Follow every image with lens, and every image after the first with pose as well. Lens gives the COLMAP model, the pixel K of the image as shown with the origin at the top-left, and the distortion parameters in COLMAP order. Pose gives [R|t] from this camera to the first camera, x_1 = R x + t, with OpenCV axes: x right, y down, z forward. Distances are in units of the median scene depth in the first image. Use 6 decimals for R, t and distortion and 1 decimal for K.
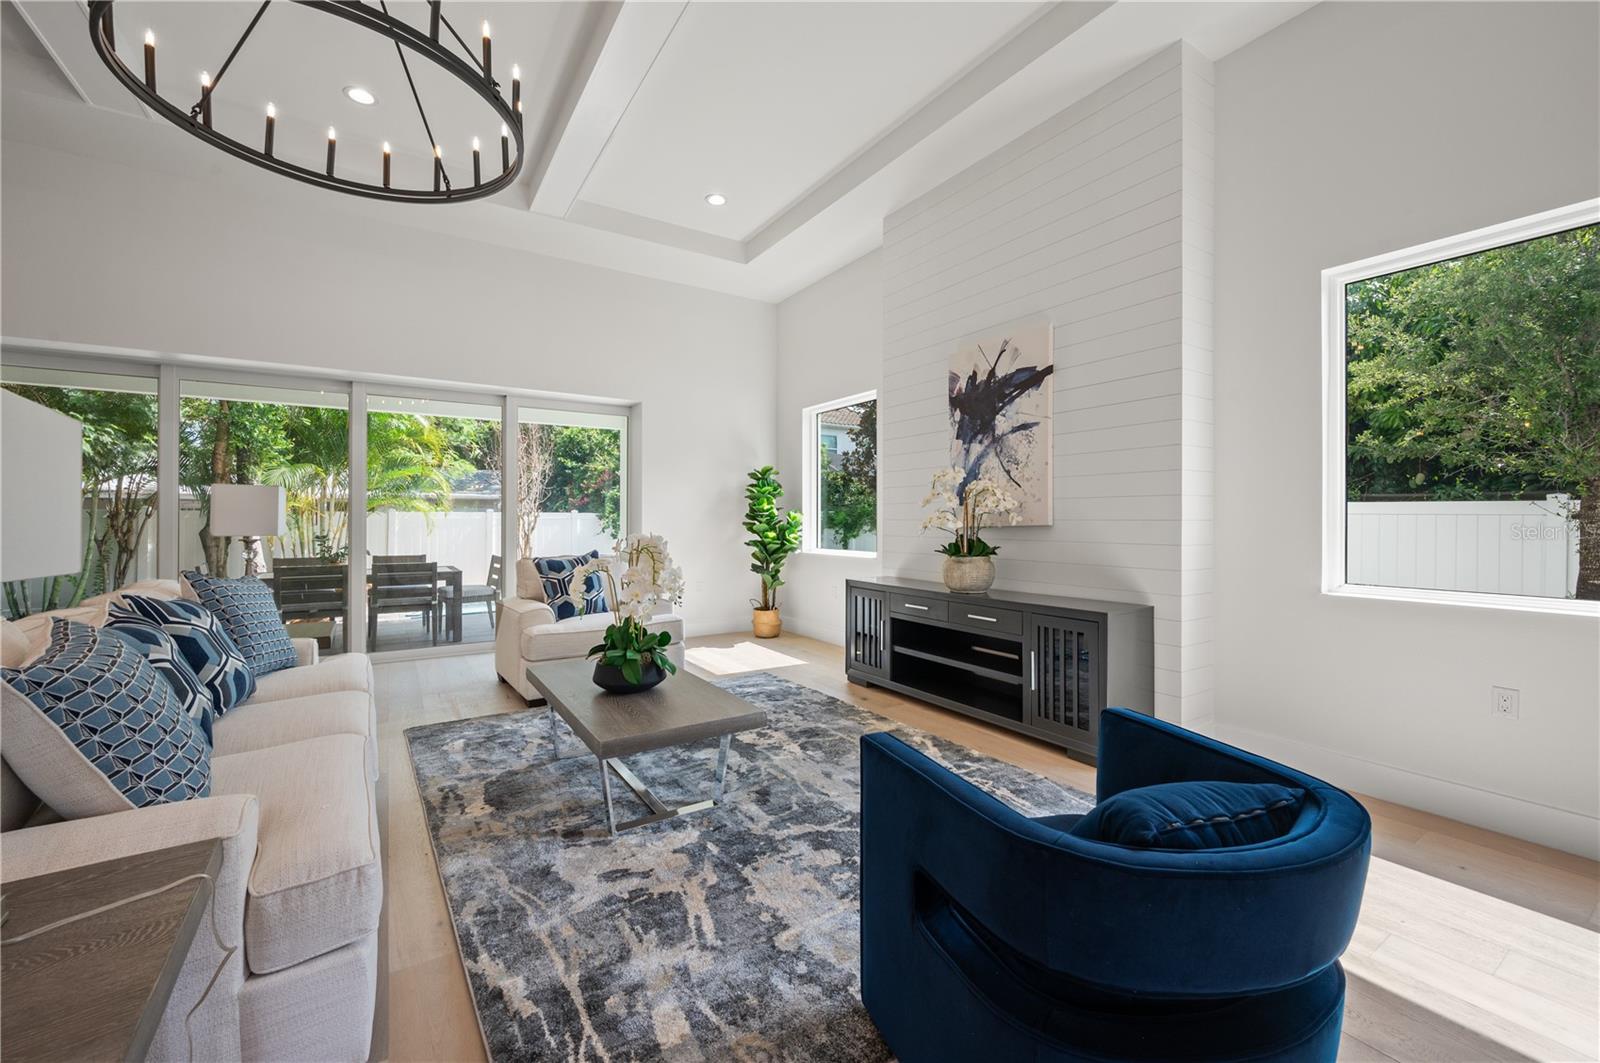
lens RADIAL K [[635.2, 0, 794.9], [0, 635.2, 521.6], [0, 0, 1]] dist [0.001111, -0.000023]
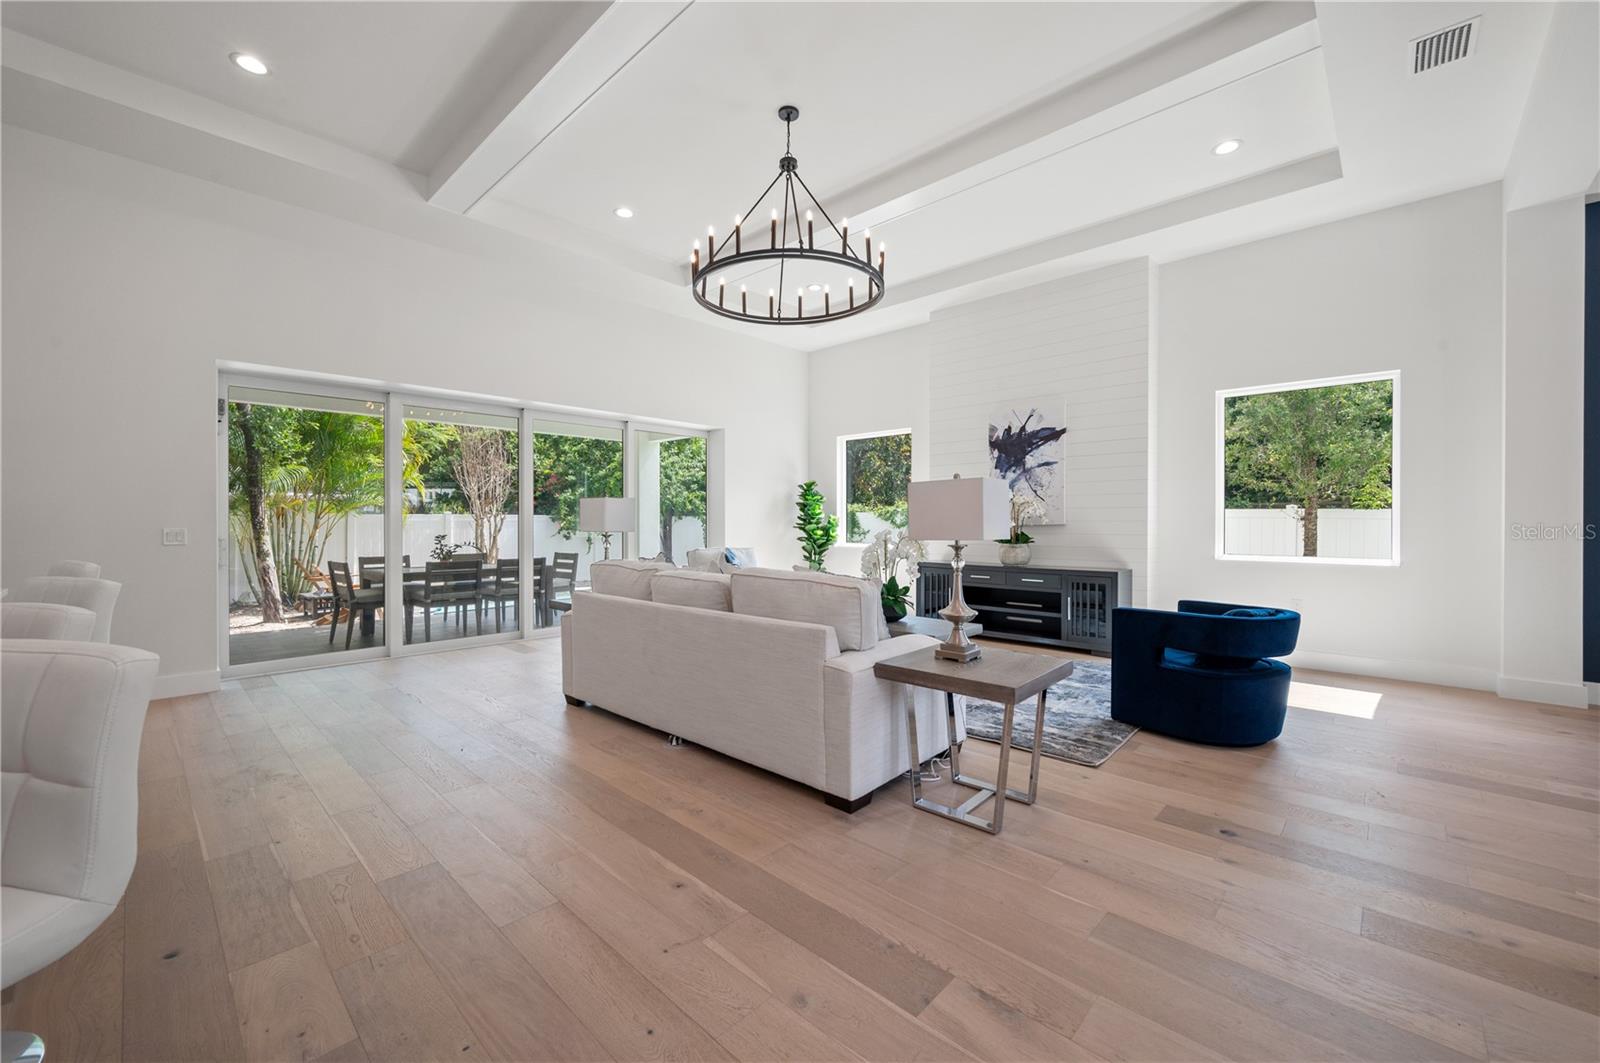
lens RADIAL K [[635.2, 0, 792.7], [0, 635.2, 526.1], [0, 0, 1]] dist [0.001111, -0.000023]
pose [[0.971411, -0.002506, 0.237391, -0.633065], [0.001586, 0.999990, 0.004066, 0.002382], [-0.237399, -0.003573, 0.971406, -0.410738]]
